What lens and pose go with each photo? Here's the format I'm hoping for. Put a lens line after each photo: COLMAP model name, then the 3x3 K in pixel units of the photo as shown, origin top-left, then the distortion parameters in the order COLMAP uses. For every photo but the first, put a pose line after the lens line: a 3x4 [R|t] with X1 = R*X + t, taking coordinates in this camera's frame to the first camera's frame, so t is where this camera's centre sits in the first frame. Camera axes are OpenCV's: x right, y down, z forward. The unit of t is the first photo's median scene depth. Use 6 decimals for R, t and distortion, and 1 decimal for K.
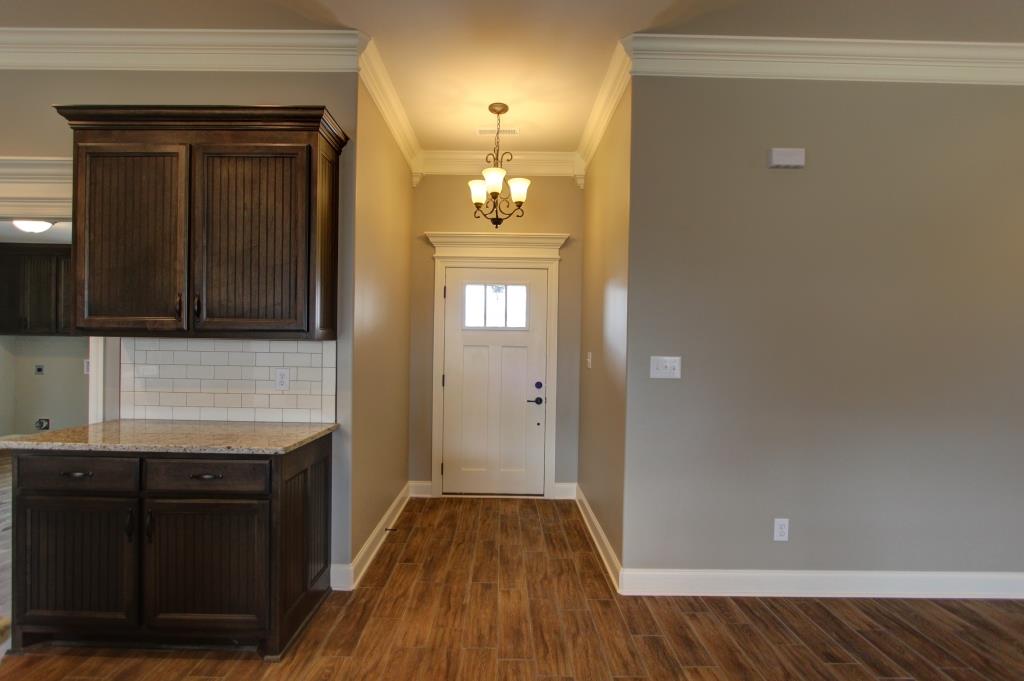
lens RADIAL K [[479.3, 0, 507.0], [0, 479.3, 344.4], [0, 0, 1]] dist [-0.018390, 0.003716]
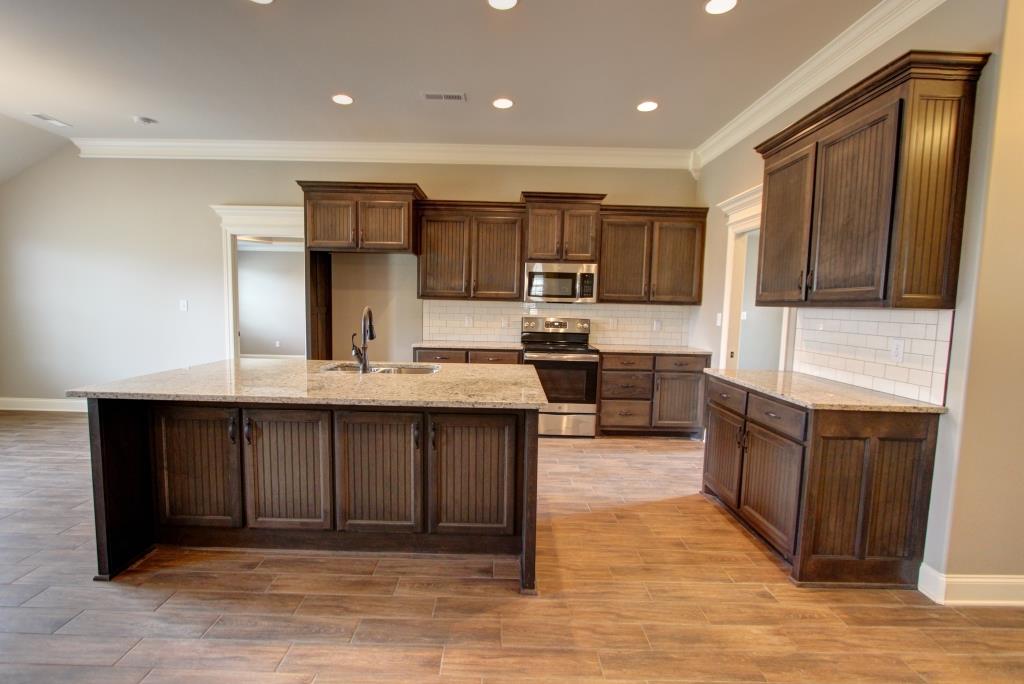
lens RADIAL K [[479.3, 0, 500.7], [0, 479.3, 348.5], [0, 0, 1]] dist [-0.018390, 0.003716]
pose [[-0.002577, 0.078054, -0.996946, 0.547043], [-0.026495, 0.996594, 0.078095, 0.017565], [0.999646, 0.026616, -0.000500, 0.230251]]
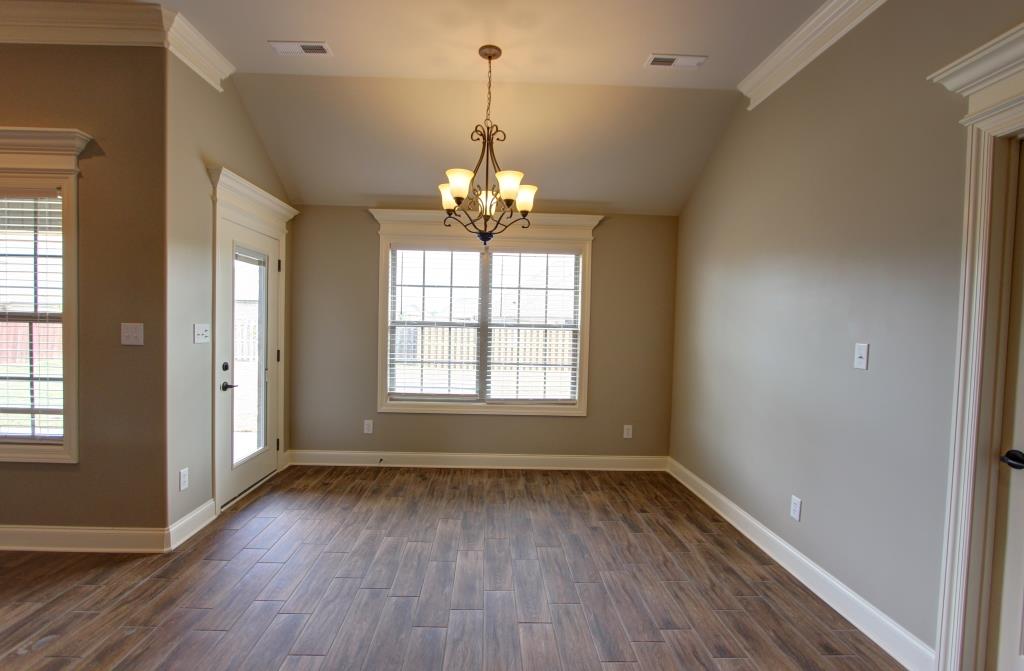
lens RADIAL K [[483.3, 0, 504.0], [0, 483.3, 341.9], [0, 0, 1]] dist [-0.011634, -0.000611]
pose [[-0.998875, -0.037469, -0.029077, -1.026529], [-0.038499, 0.998620, 0.035718, 0.000001], [0.027699, 0.036797, -0.998939, -0.366574]]
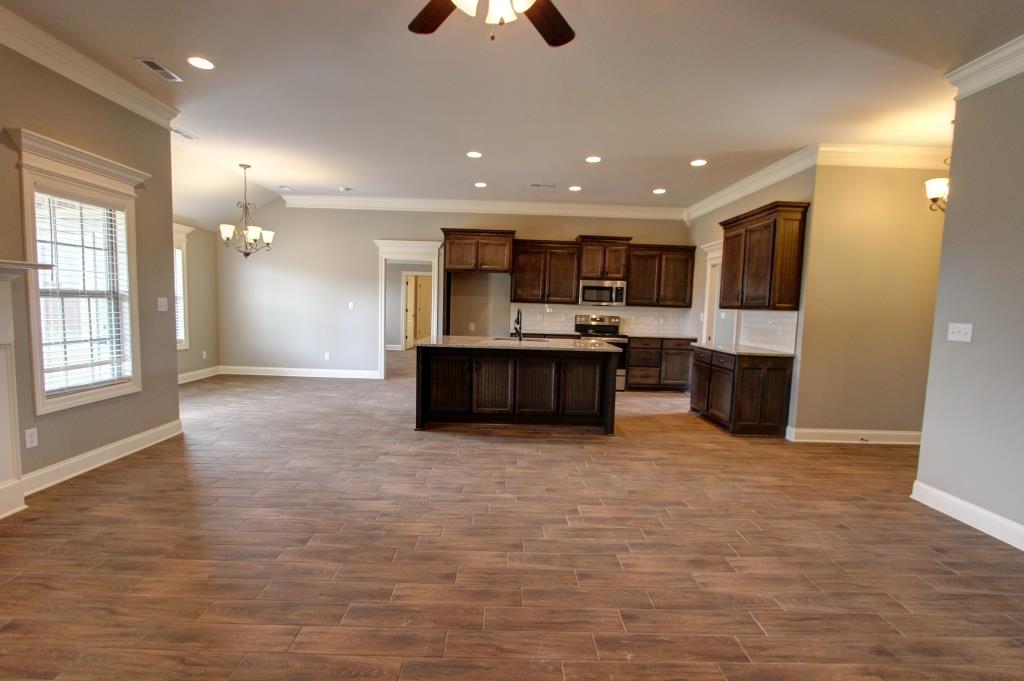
lens RADIAL K [[479.3, 0, 508.9], [0, 479.3, 345.9], [0, 0, 1]] dist [-0.018390, 0.003716]
pose [[0.015451, 0.071919, -0.997291, 1.761161], [-0.034270, 0.996862, 0.071357, 0.038914], [0.999293, 0.033075, 0.017867, -0.219455]]
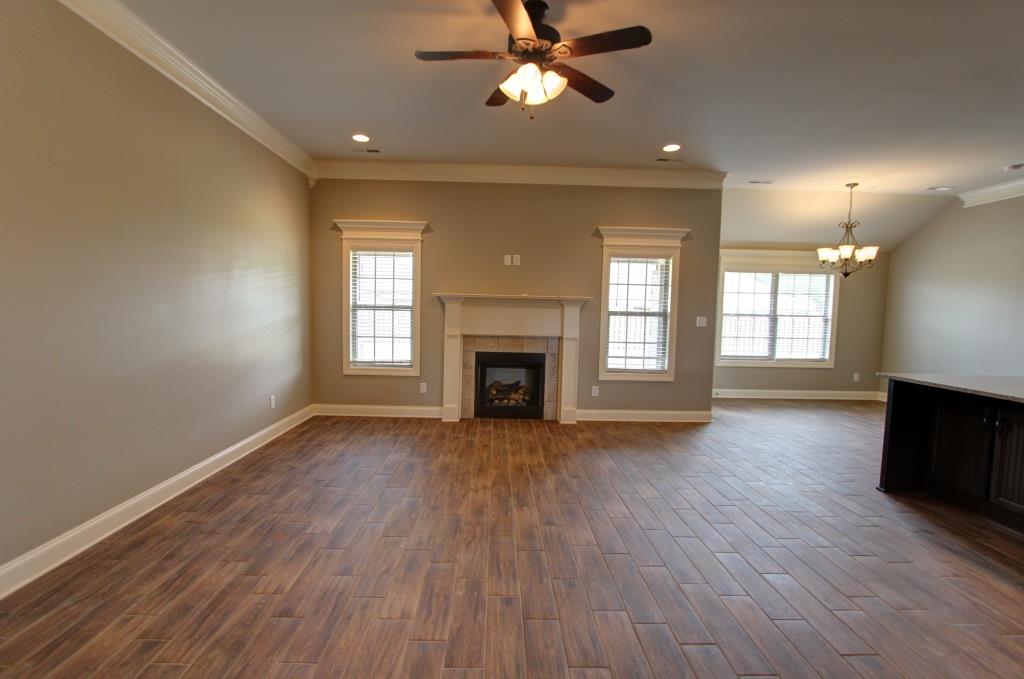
lens RADIAL K [[479.3, 0, 506.7], [0, 479.3, 349.4], [0, 0, 1]] dist [-0.018390, 0.003716]
pose [[-0.999019, -0.035228, -0.026822, 0.946406], [-0.037439, 0.995508, 0.086964, 0.020524], [0.023638, 0.087883, -0.995850, 0.957099]]
